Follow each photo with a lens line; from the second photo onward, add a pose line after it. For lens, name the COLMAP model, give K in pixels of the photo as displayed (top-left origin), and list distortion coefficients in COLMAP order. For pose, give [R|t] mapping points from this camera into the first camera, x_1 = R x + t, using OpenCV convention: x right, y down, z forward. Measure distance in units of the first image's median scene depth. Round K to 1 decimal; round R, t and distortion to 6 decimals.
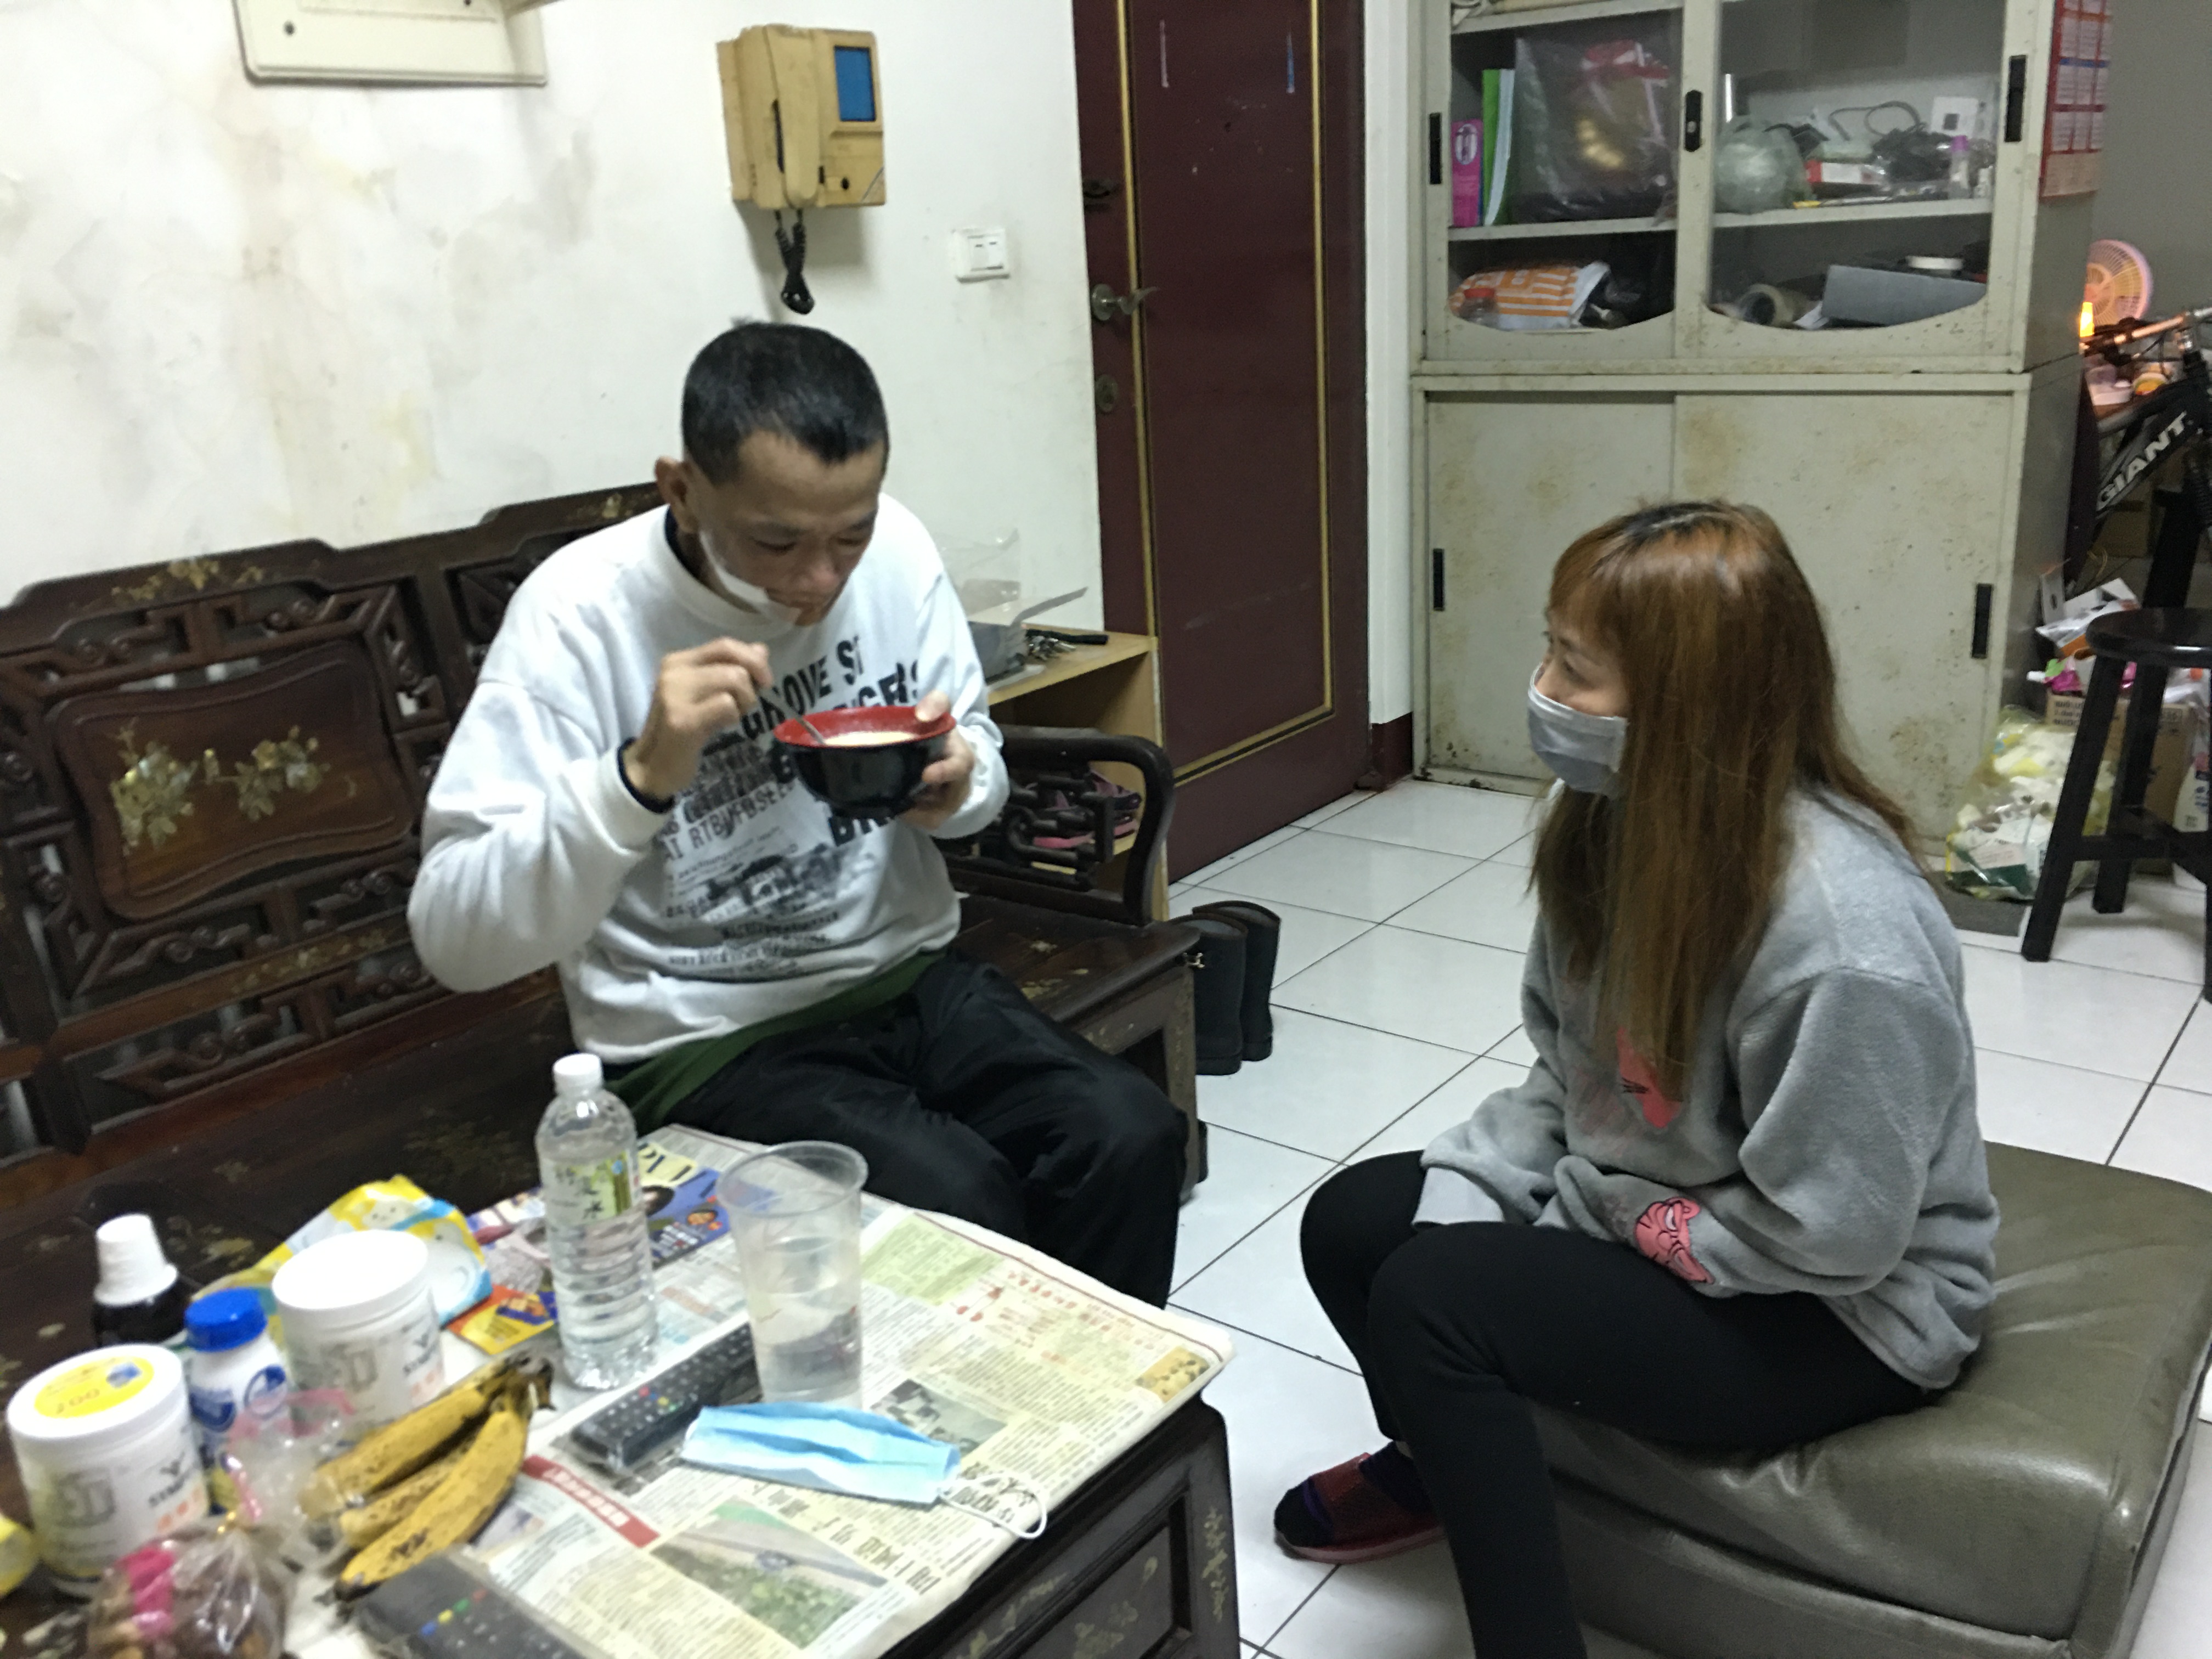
lens RADIAL K [[1913.6, 0, 1106.0], [0, 1913.6, 829.5], [0, 0, 1]] dist [0.062429, -0.114933]
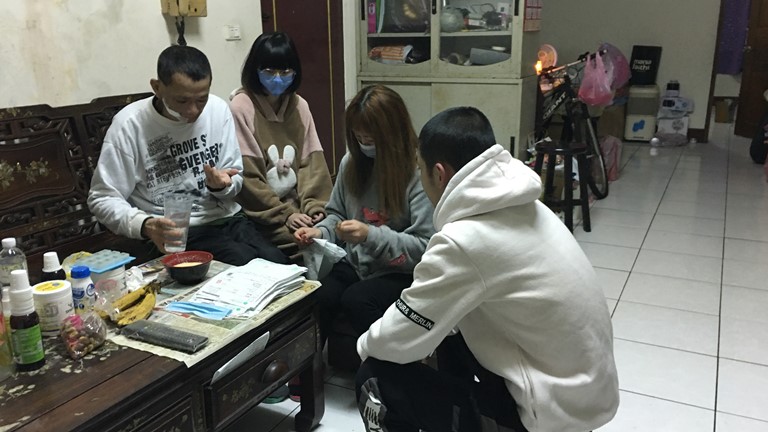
lens RADIAL K [[605.4, 0, 384.0], [0, 605.4, 216.0], [0, 0, 1]] dist [0.041629, -0.081398]
pose [[0.980306, -0.014972, 0.196914, -0.024435], [0.016950, 0.999821, -0.008362, 0.053592], [-0.196754, 0.011535, 0.980385, -0.145801]]
